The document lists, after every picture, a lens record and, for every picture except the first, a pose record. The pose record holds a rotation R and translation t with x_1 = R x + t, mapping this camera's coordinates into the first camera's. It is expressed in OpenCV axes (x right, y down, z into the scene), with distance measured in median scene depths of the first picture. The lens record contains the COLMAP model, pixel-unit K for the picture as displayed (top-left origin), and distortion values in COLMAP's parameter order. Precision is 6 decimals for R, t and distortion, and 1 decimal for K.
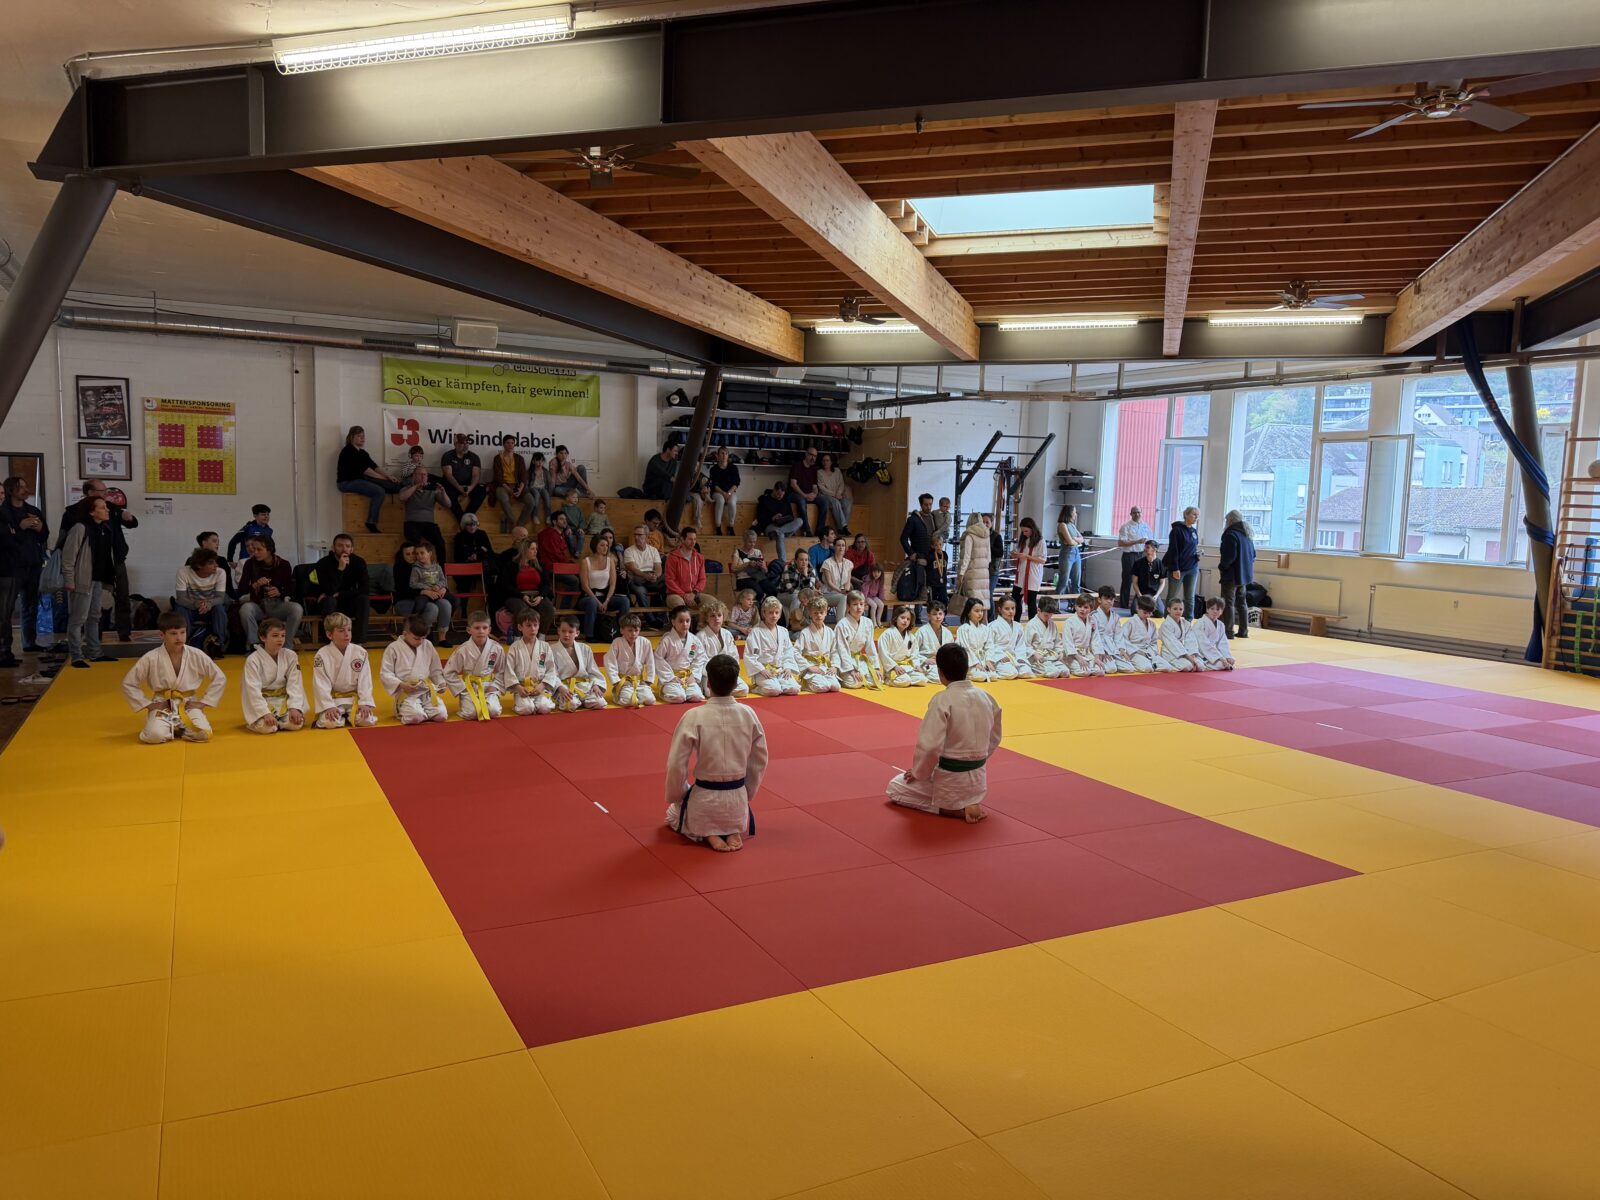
lens RADIAL K [[1126.2, 0, 797.9], [0, 1126.2, 600.7], [0, 0, 1]] dist [0.010230, 0.000590]
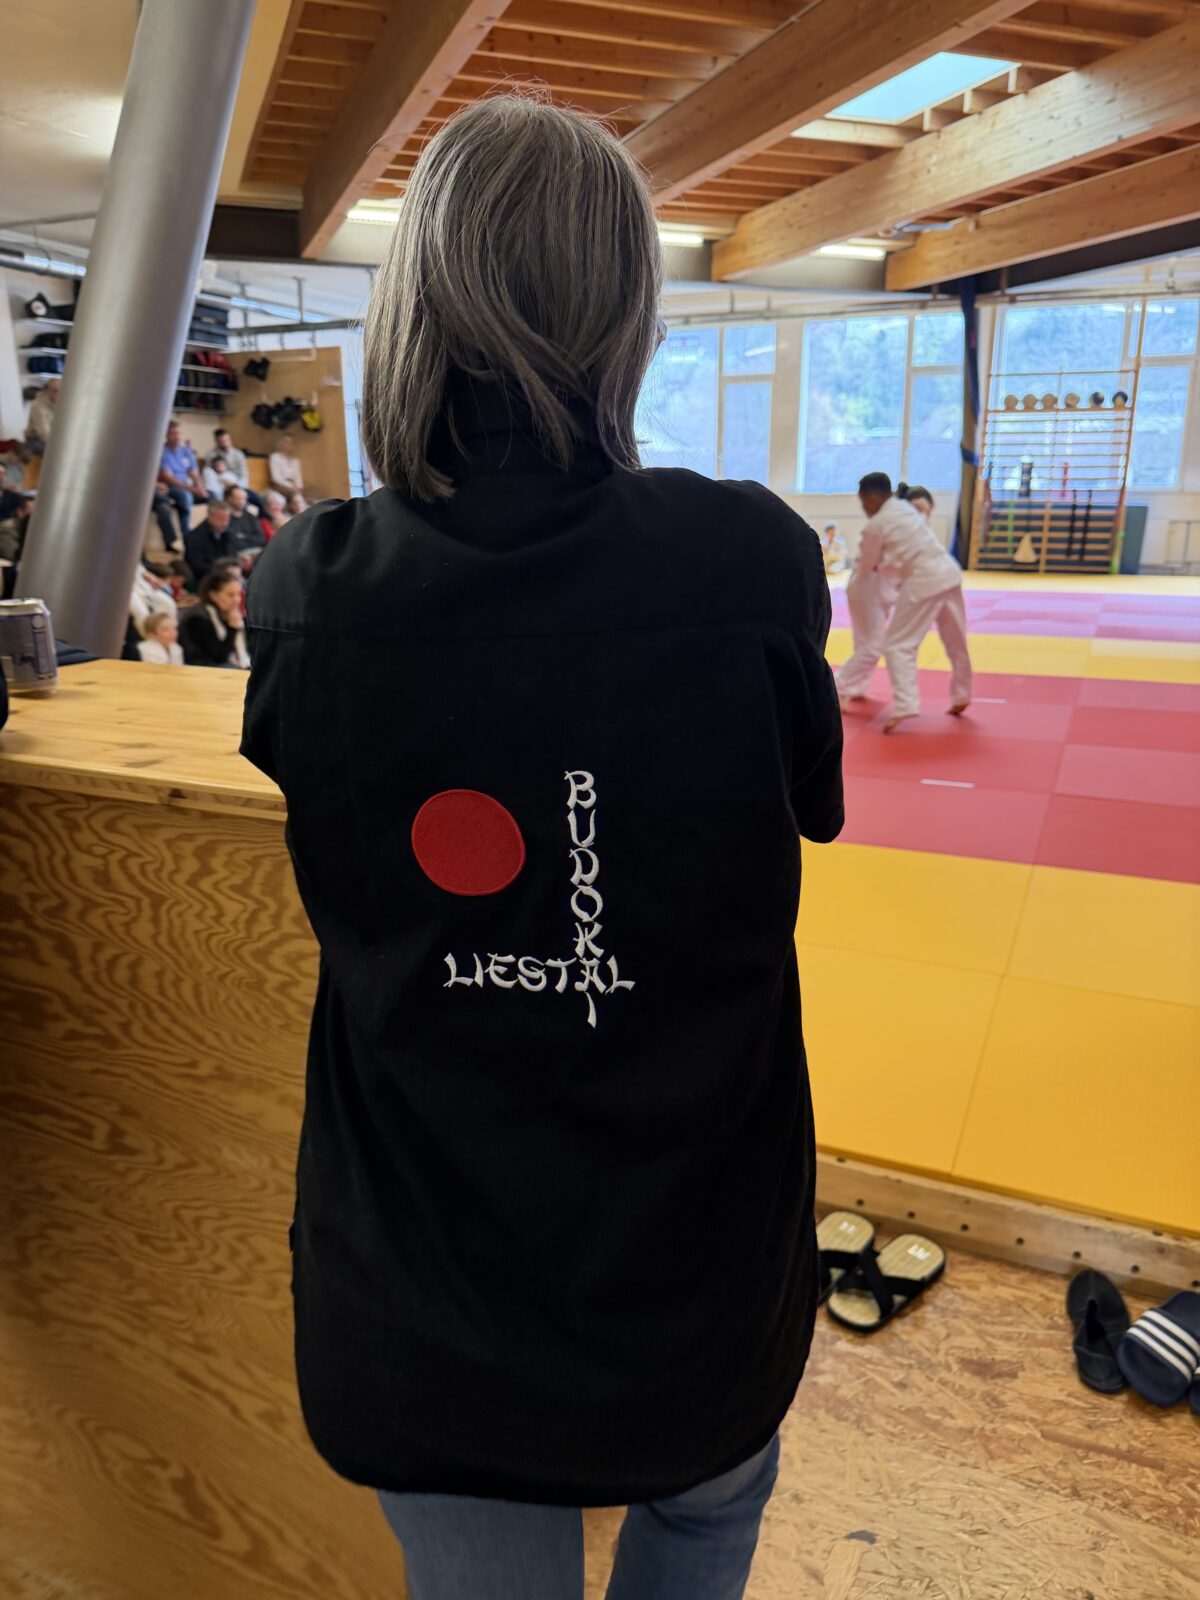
lens RADIAL K [[1126.2, 0, 596.5], [0, 1126.2, 797.4], [0, 0, 1]] dist [0.010230, 0.000590]
pose [[0.786110, -0.199342, 0.585058, -0.391587], [0.085986, 0.972630, 0.215862, 0.001314], [-0.612076, -0.119385, 0.781735, 0.217058]]
